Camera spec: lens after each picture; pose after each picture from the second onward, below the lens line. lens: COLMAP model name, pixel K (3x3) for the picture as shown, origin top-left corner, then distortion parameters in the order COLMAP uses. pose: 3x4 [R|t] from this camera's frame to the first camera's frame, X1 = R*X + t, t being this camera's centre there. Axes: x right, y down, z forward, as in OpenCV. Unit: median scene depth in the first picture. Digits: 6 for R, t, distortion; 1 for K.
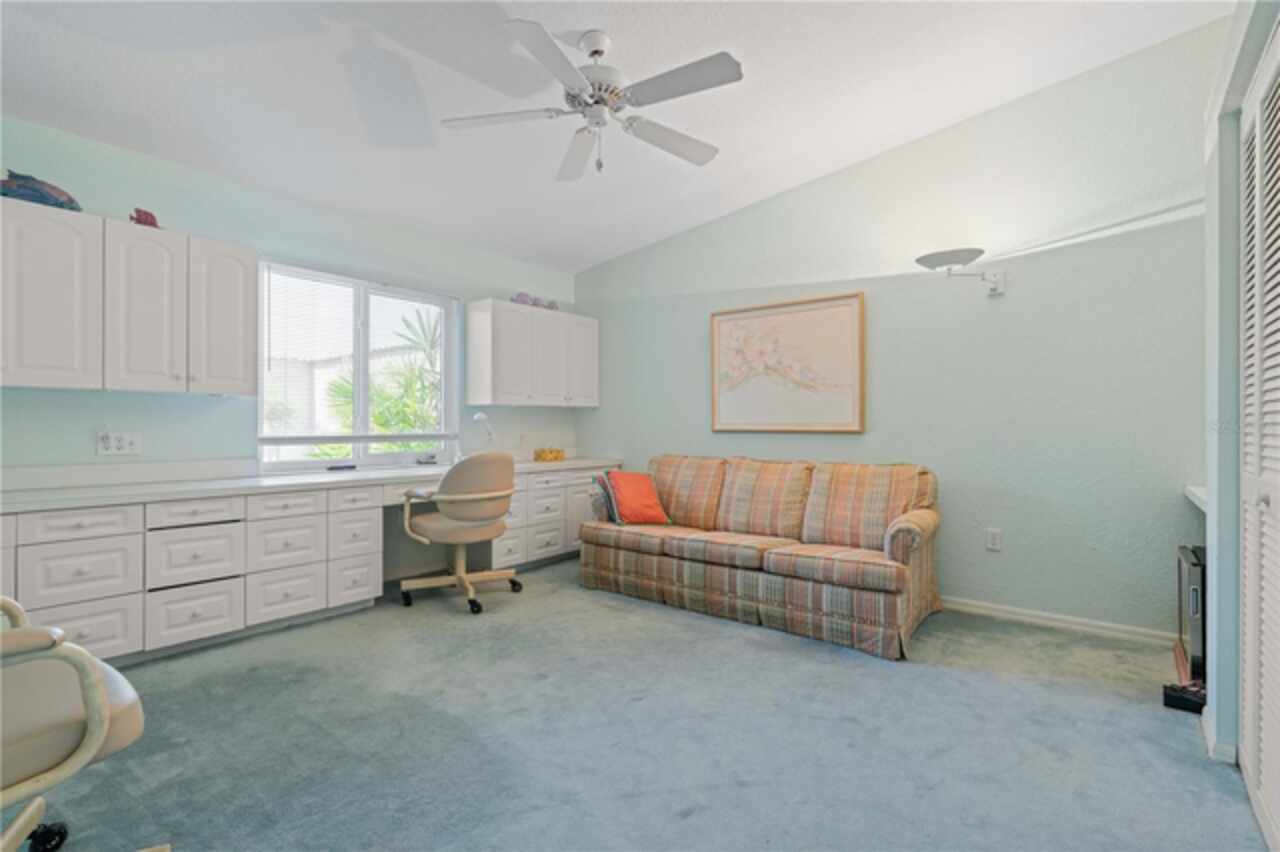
lens RADIAL K [[584.3, 0, 635.4], [0, 584.3, 424.9], [0, 0, 1]] dist [-0.001751, -0.000205]
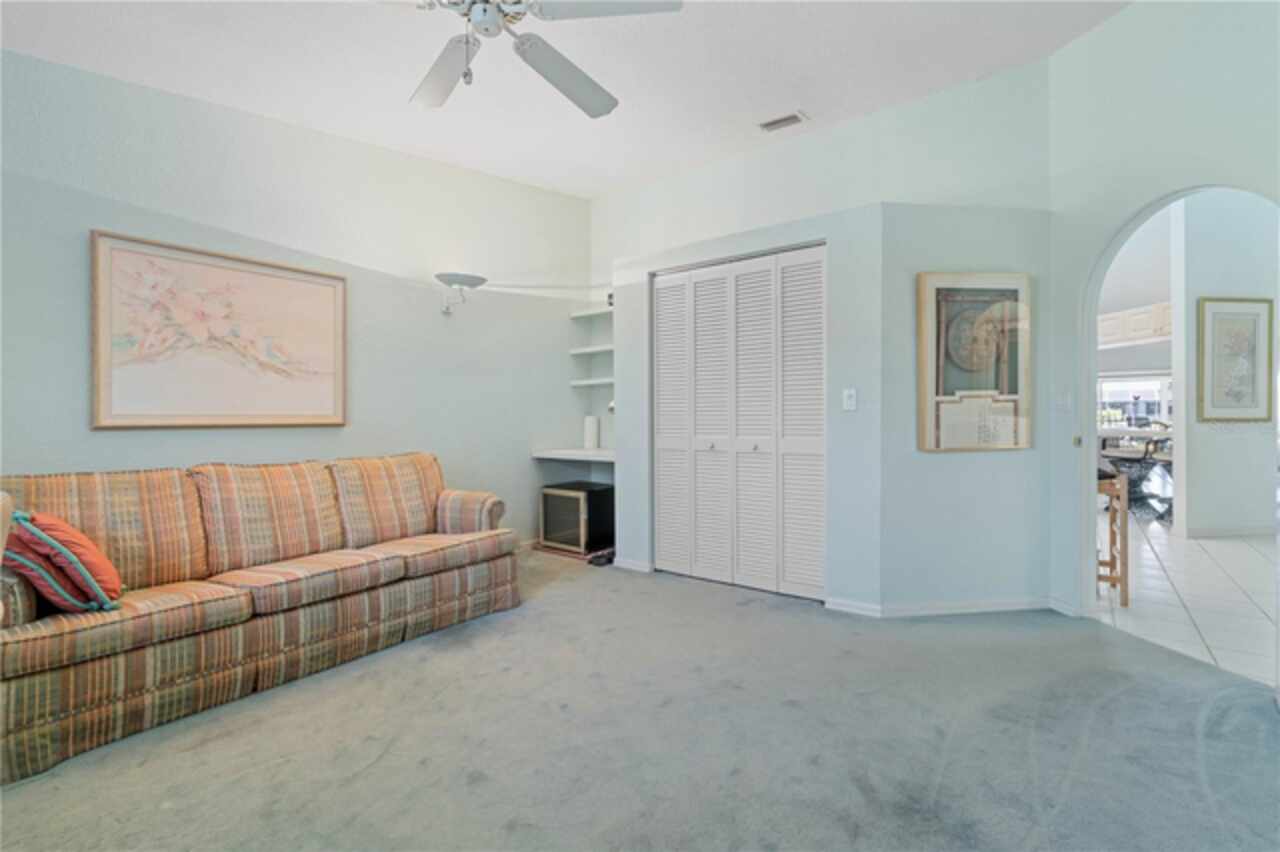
lens RADIAL K [[575.6, 0, 644.4], [0, 575.6, 418.1], [0, 0, 1]] dist [-0.003726, -0.000598]
pose [[-0.035790, -0.002249, 0.999357, -0.583855], [0.003180, 0.999992, 0.002365, 0.000970], [-0.999354, 0.003263, -0.035783, 0.571368]]
